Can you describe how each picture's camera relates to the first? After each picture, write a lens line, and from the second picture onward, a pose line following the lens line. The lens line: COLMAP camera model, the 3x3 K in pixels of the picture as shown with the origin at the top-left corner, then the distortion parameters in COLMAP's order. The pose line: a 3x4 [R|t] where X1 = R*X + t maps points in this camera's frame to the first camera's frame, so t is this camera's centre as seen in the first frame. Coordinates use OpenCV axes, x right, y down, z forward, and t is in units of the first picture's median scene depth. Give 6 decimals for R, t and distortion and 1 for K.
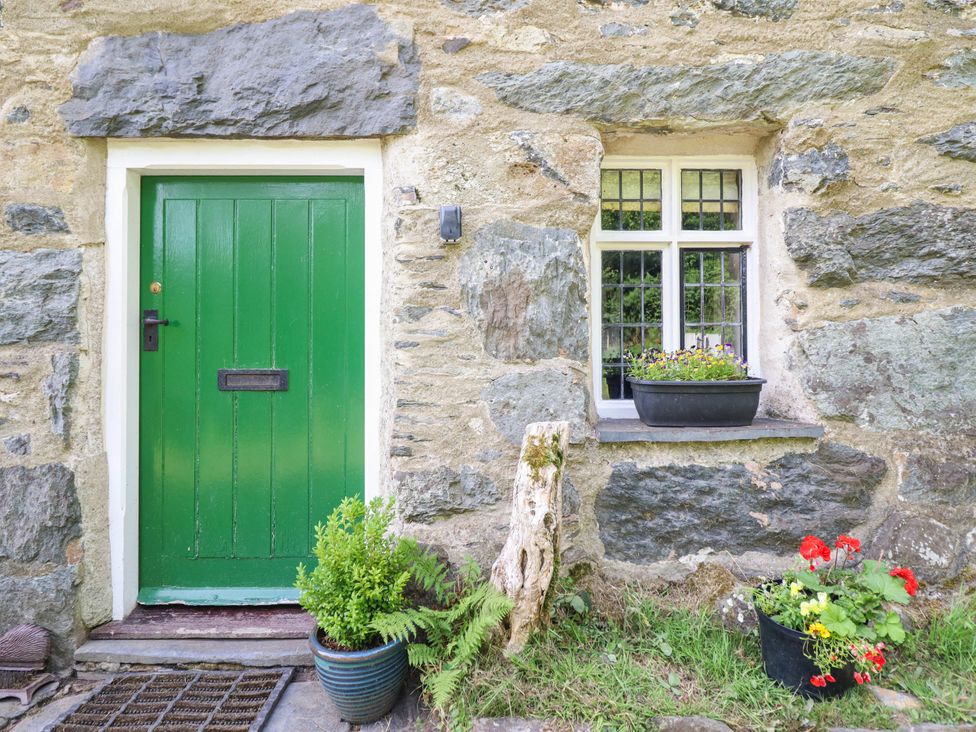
lens RADIAL K [[643.3, 0, 493.4], [0, 643.3, 355.9], [0, 0, 1]] dist [0.006087, -0.014837]
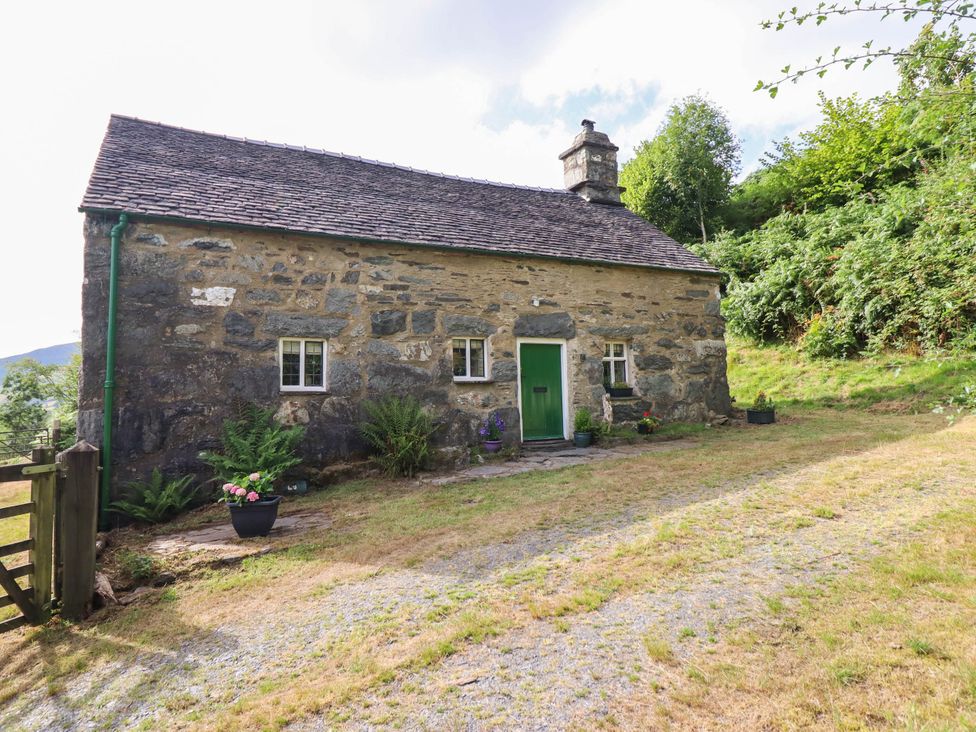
lens RADIAL K [[518.6, 0, 490.3], [0, 518.6, 358.1], [0, 0, 1]] dist [0.001147, -0.012430]
pose [[0.905963, 0.016552, 0.423033, -2.387455], [0.011509, 0.997903, -0.063692, 0.050520], [-0.423200, 0.062571, 0.903873, -2.305676]]
